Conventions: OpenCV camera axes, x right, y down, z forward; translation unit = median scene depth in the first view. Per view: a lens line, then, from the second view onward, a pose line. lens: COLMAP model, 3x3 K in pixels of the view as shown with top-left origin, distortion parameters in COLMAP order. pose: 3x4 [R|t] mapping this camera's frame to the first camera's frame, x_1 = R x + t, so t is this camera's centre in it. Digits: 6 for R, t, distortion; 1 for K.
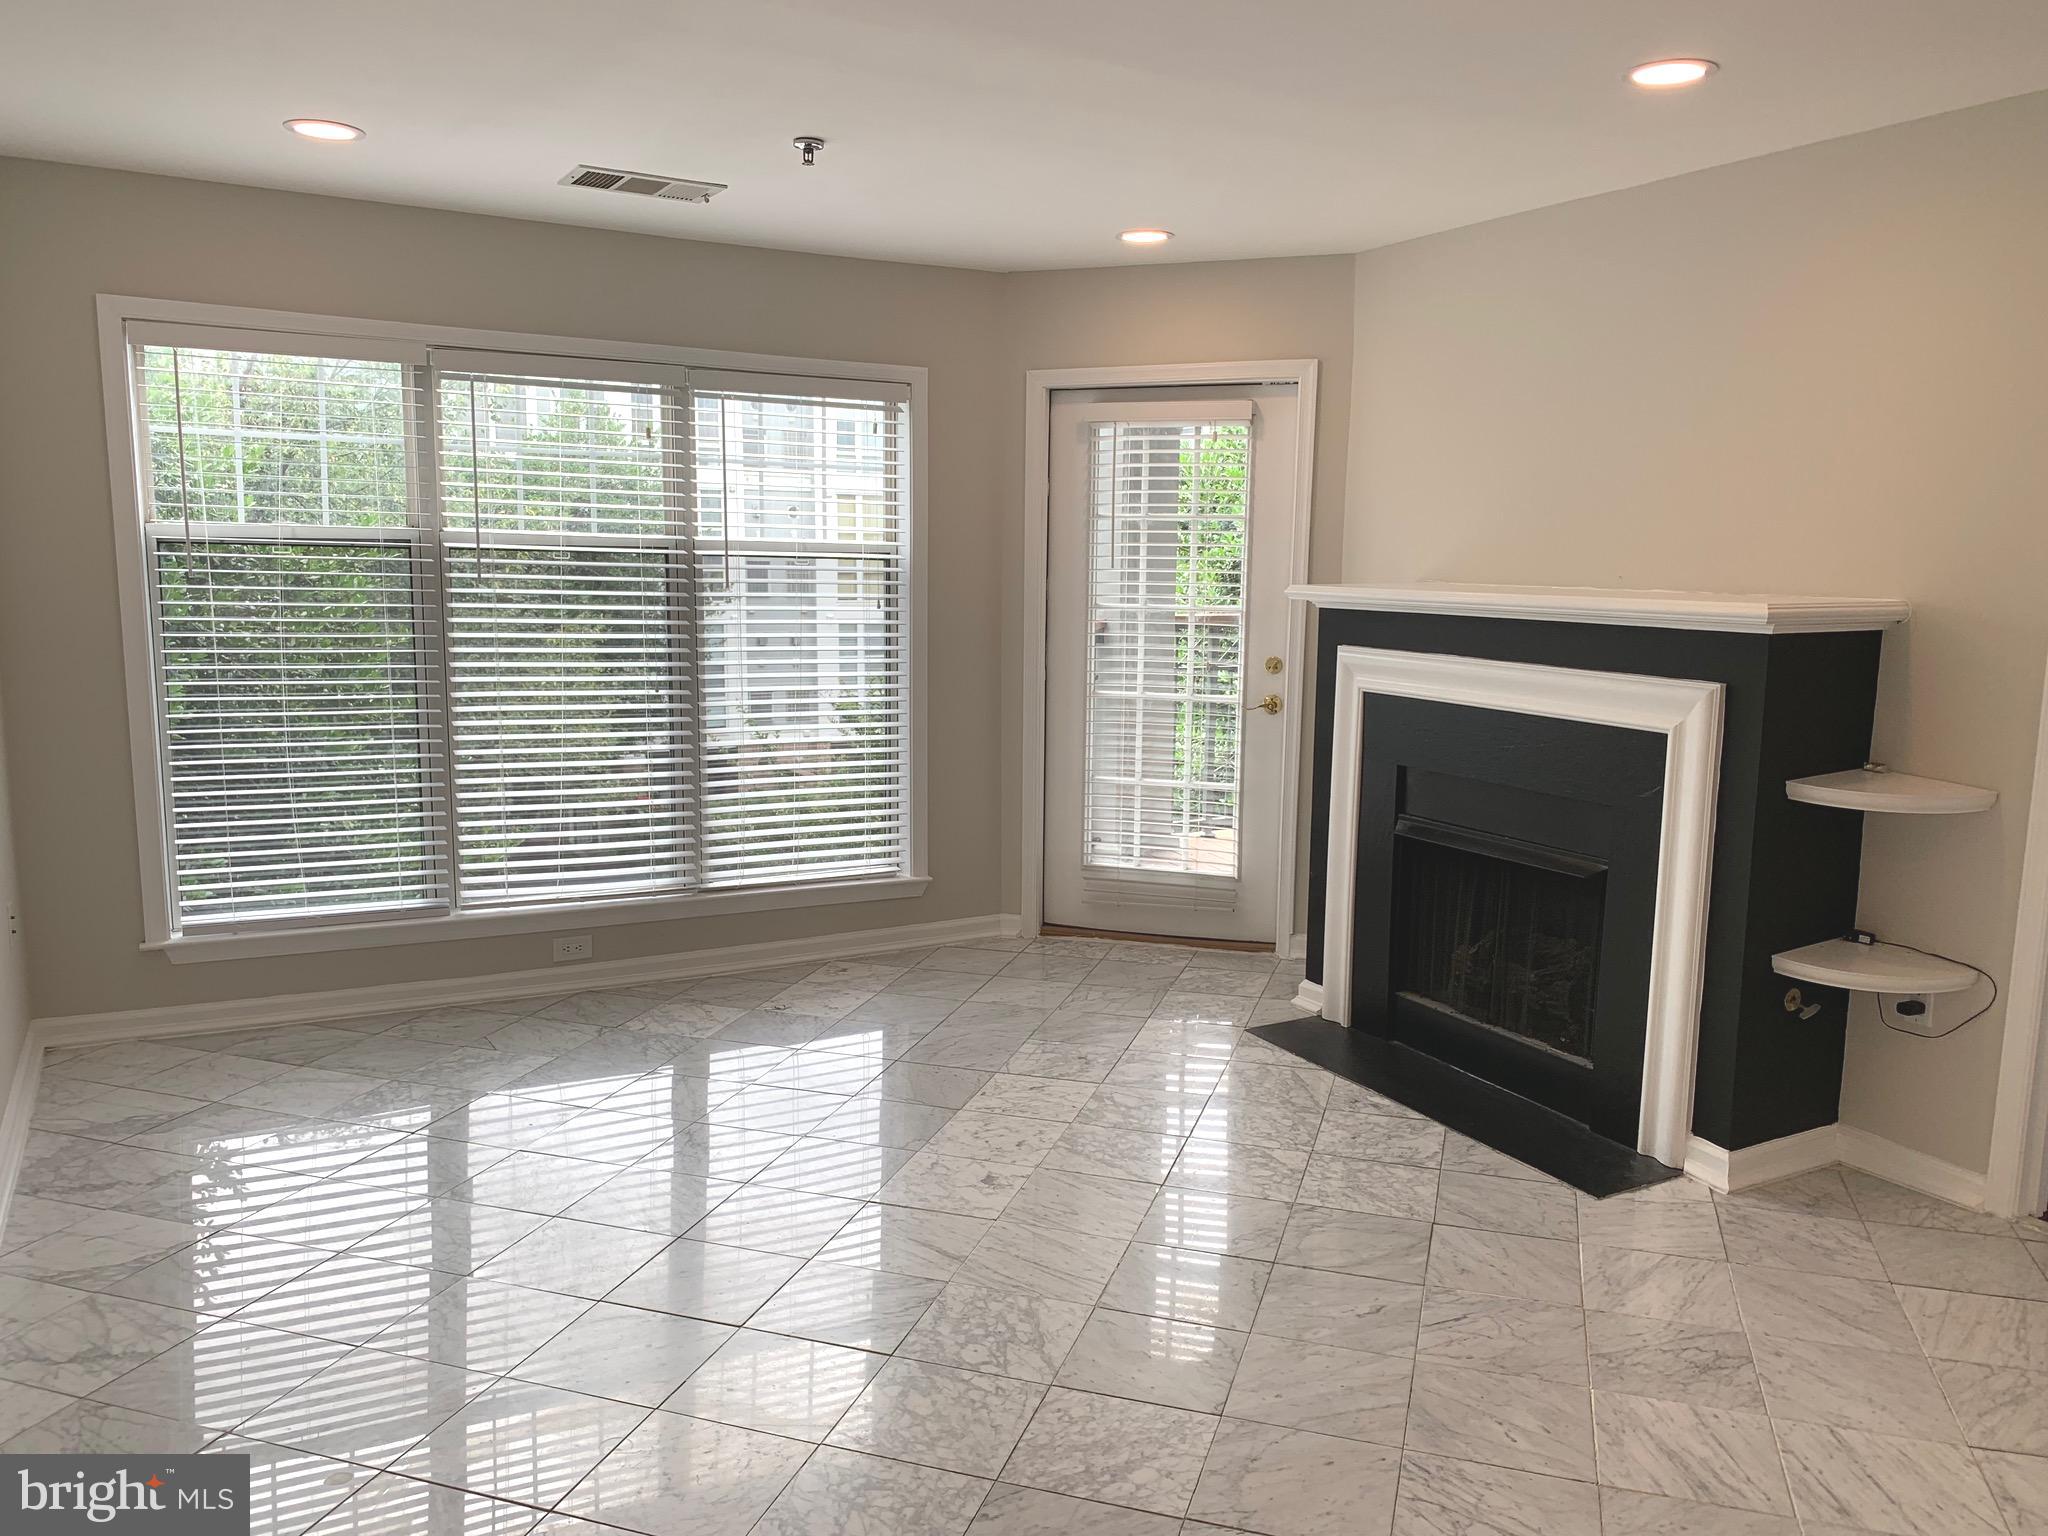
lens RADIAL K [[1553.8, 0, 1024.0], [0, 1553.8, 768.0], [0, 0, 1]] dist [0.075640, -0.125405]
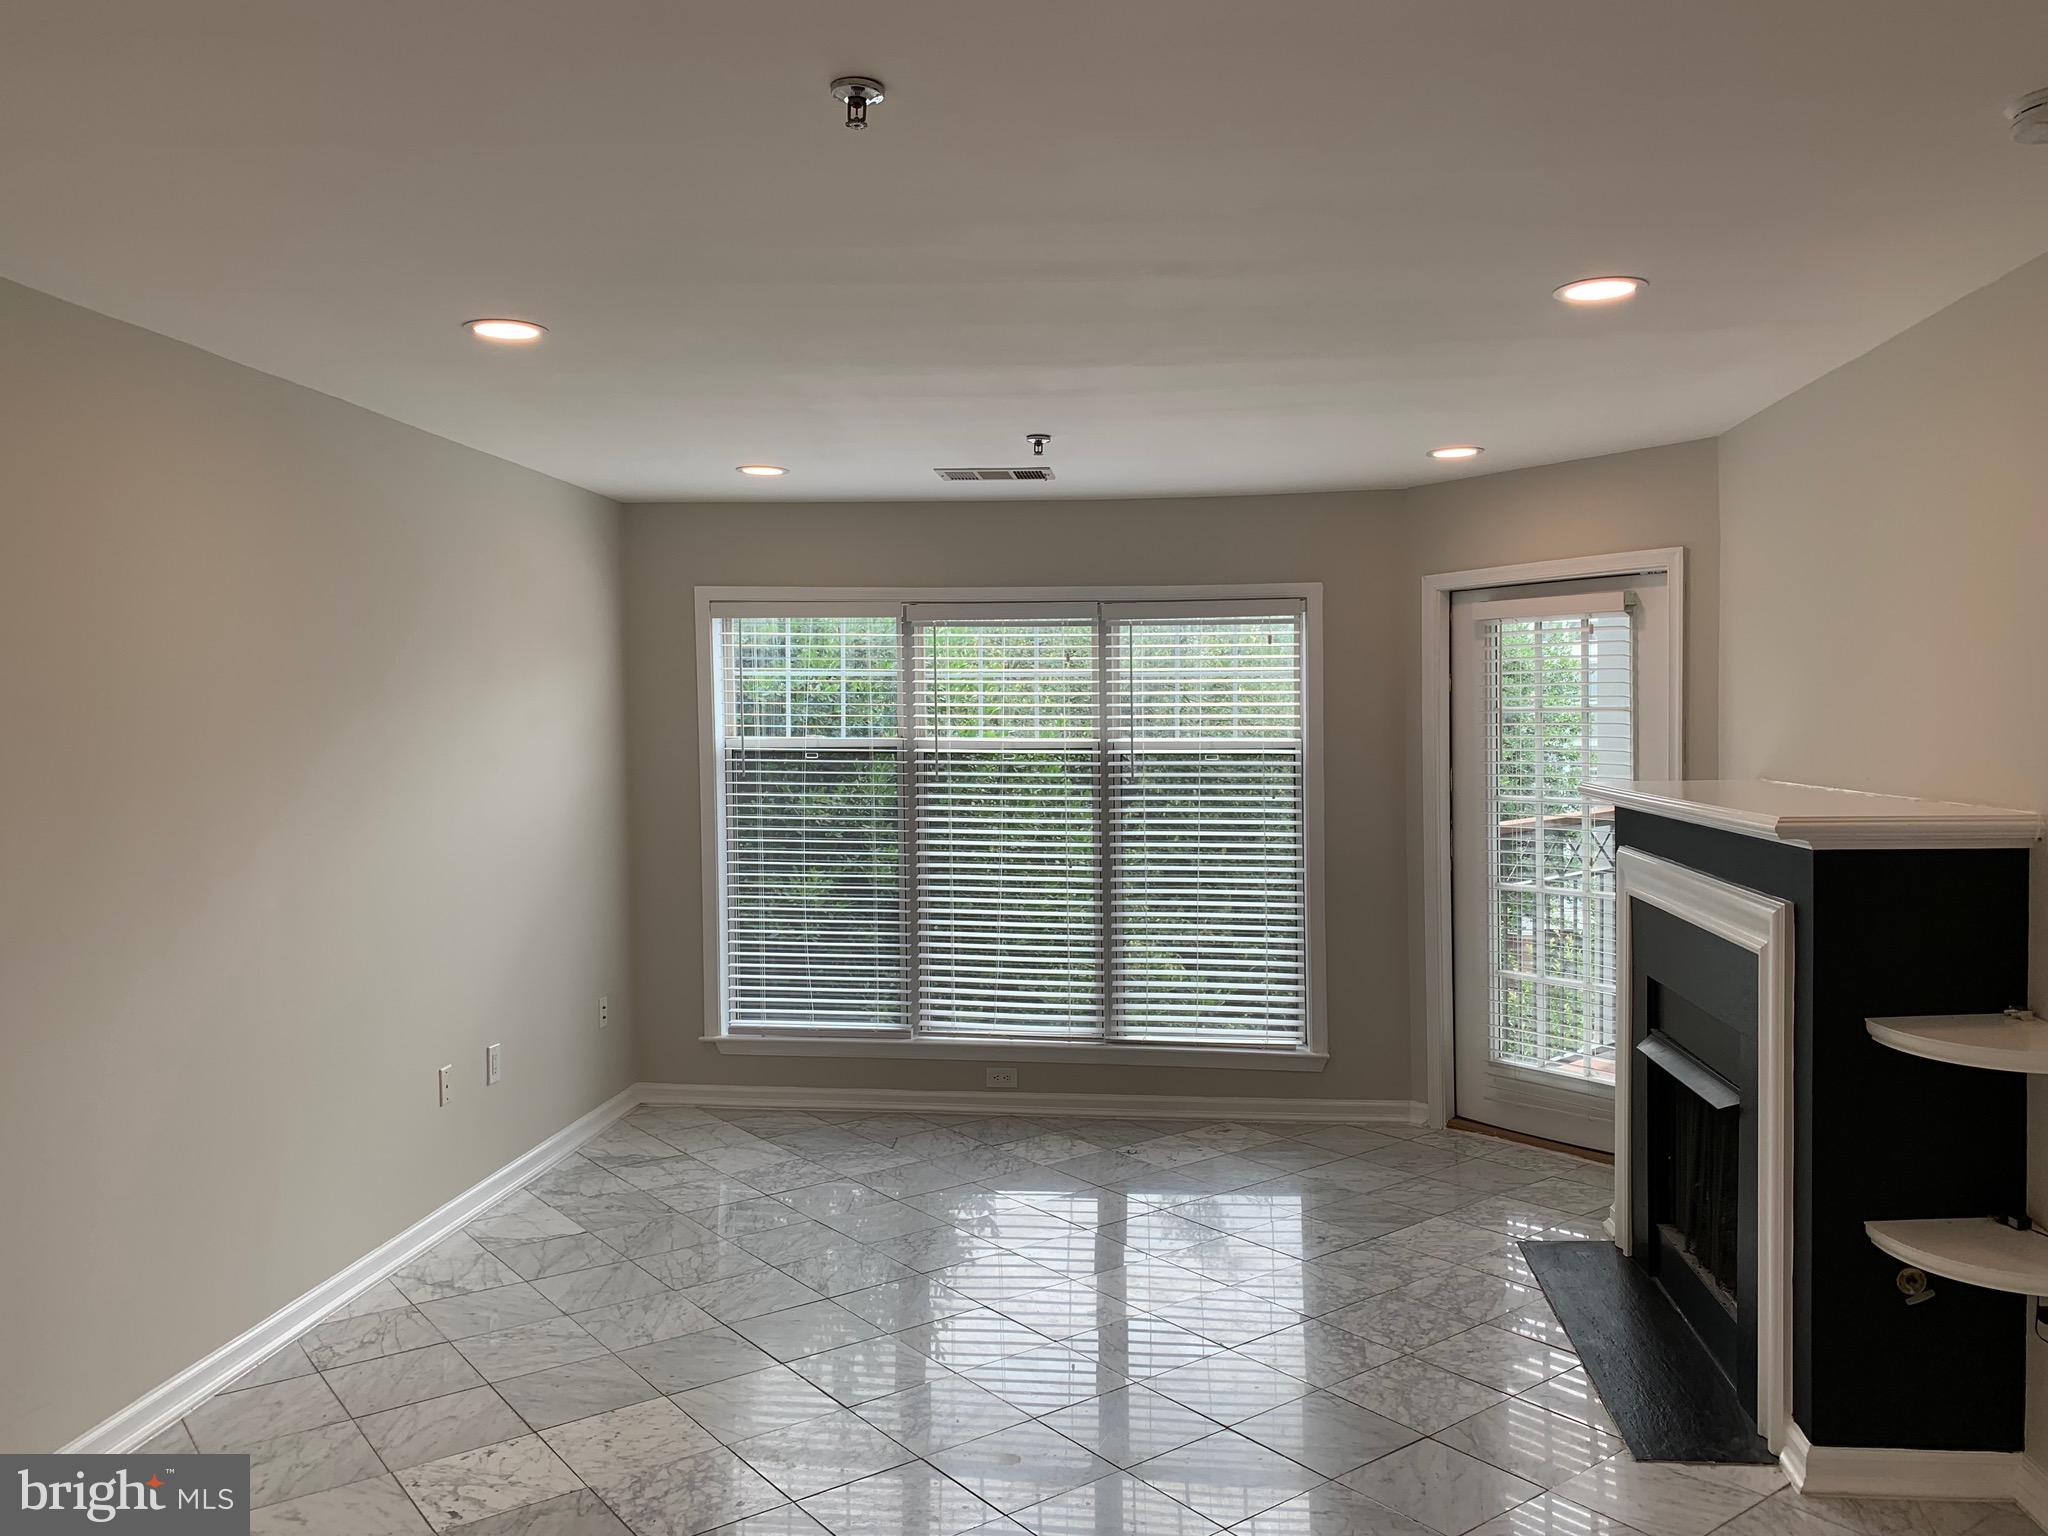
lens RADIAL K [[1553.8, 0, 1024.0], [0, 1553.8, 768.0], [0, 0, 1]] dist [0.075640, -0.125405]
pose [[0.813972, -0.002668, -0.580898, 0.413183], [-0.061845, 0.993908, -0.091225, -0.014337], [0.577602, 0.110180, 0.808848, 0.006695]]
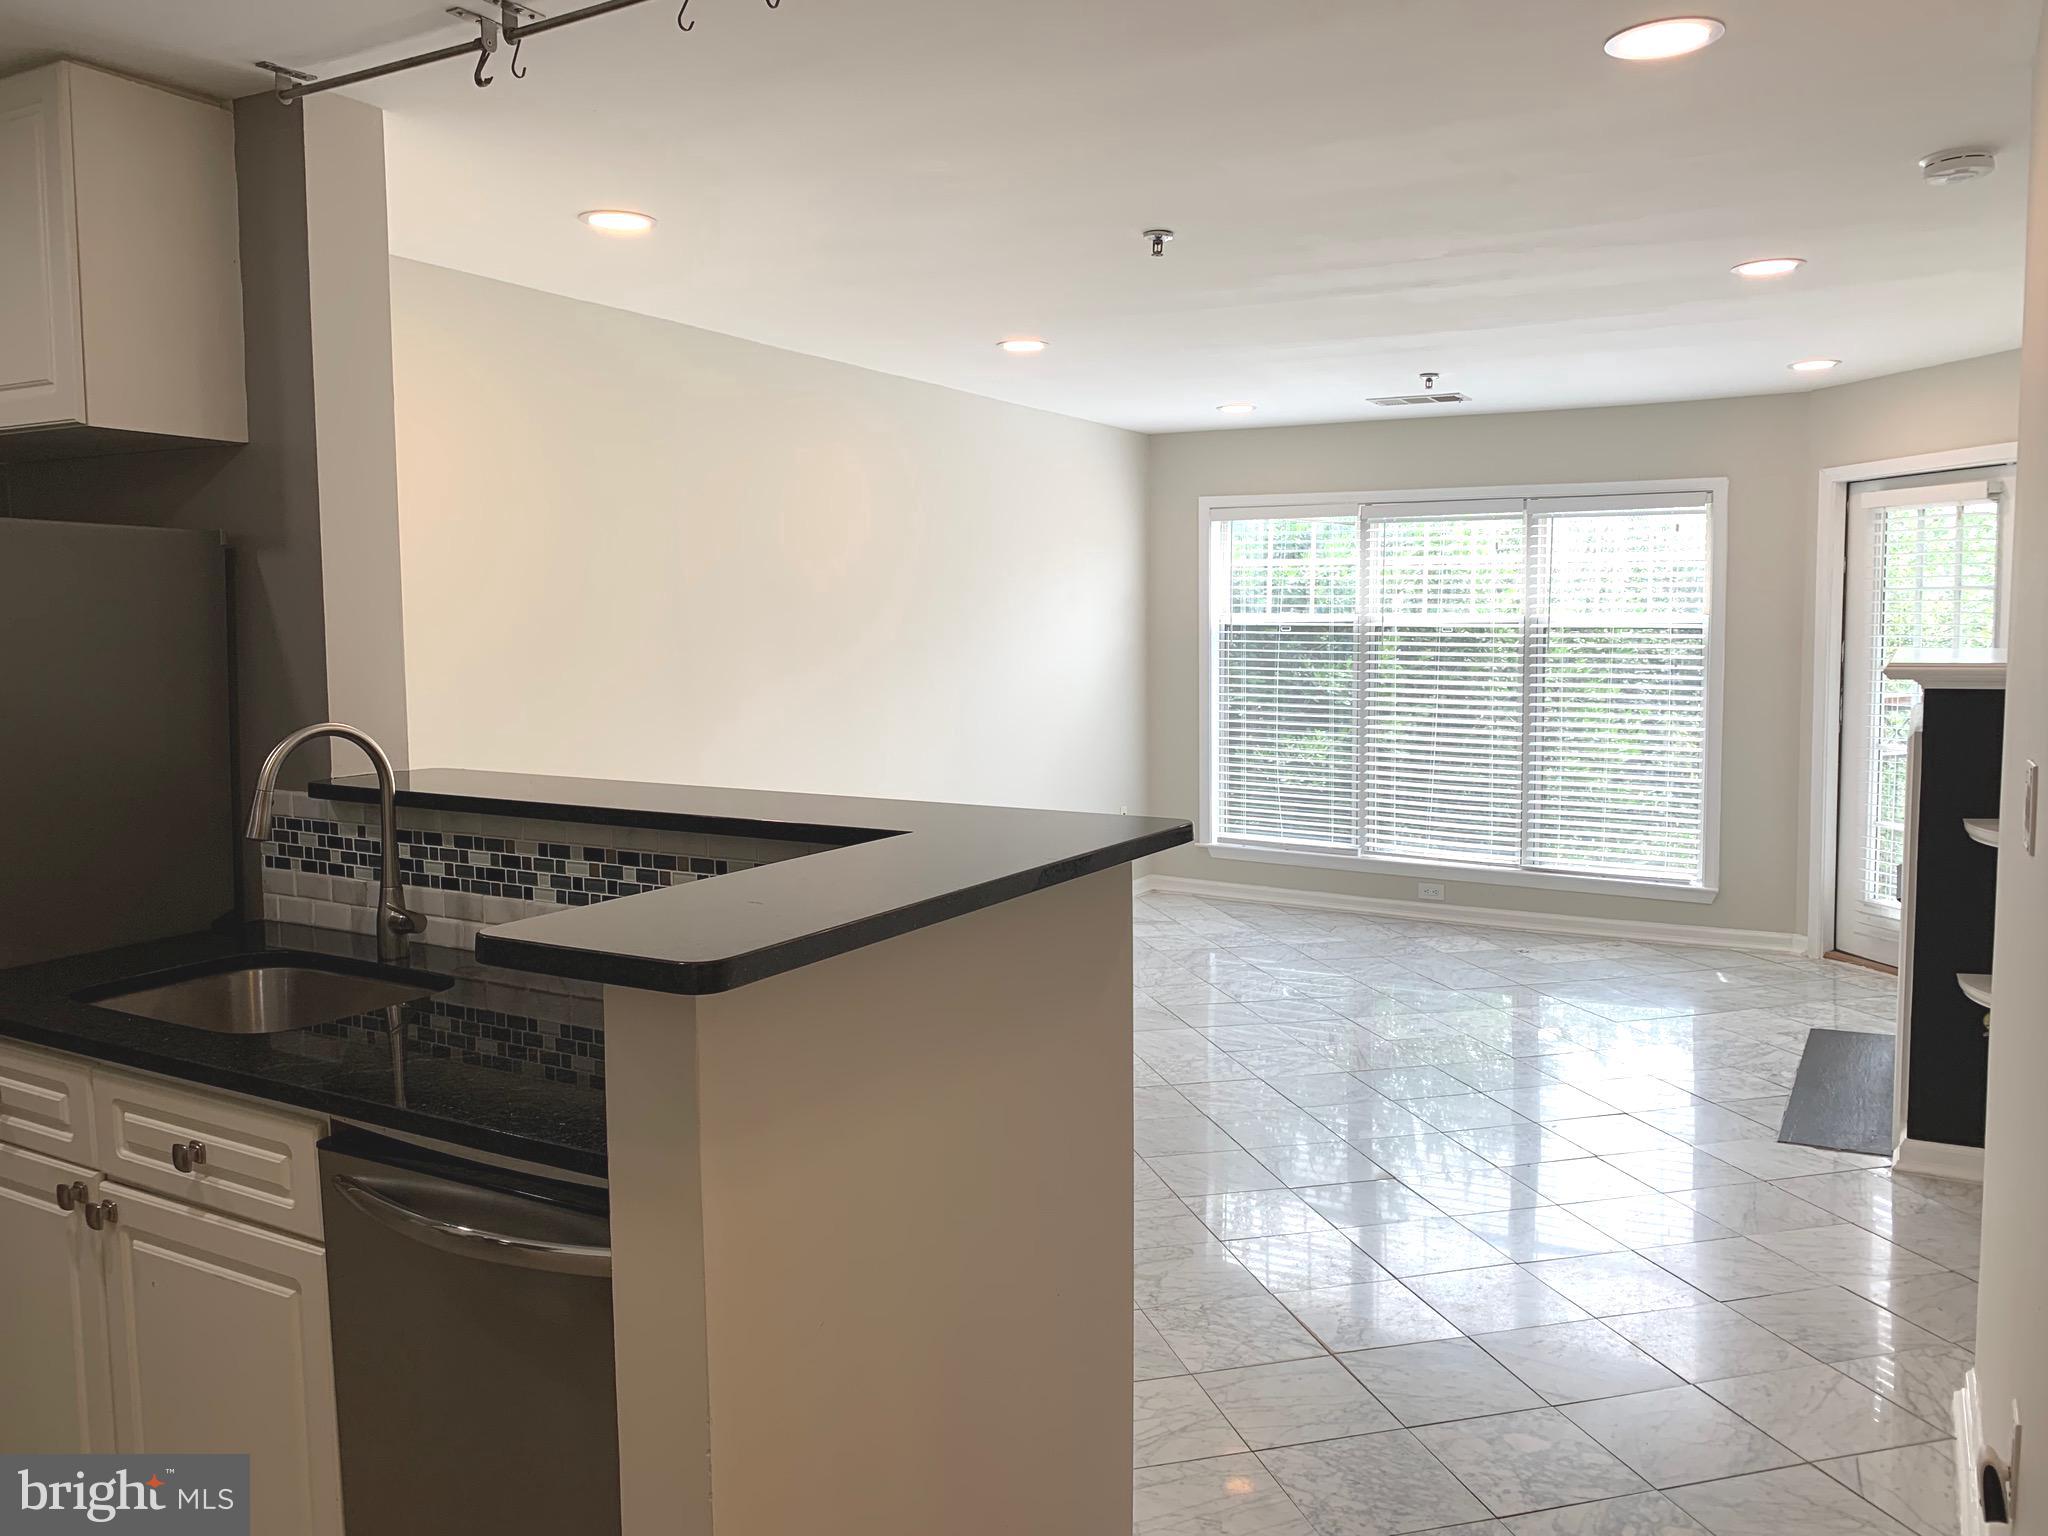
lens RADIAL K [[1553.8, 0, 1024.0], [0, 1553.8, 768.0], [0, 0, 1]] dist [0.075640, -0.125405]
pose [[0.524359, 0.065753, -0.848955, 0.743517], [-0.105242, 0.994374, 0.012013, 0.020118], [0.844968, 0.083046, 0.528329, -0.124682]]
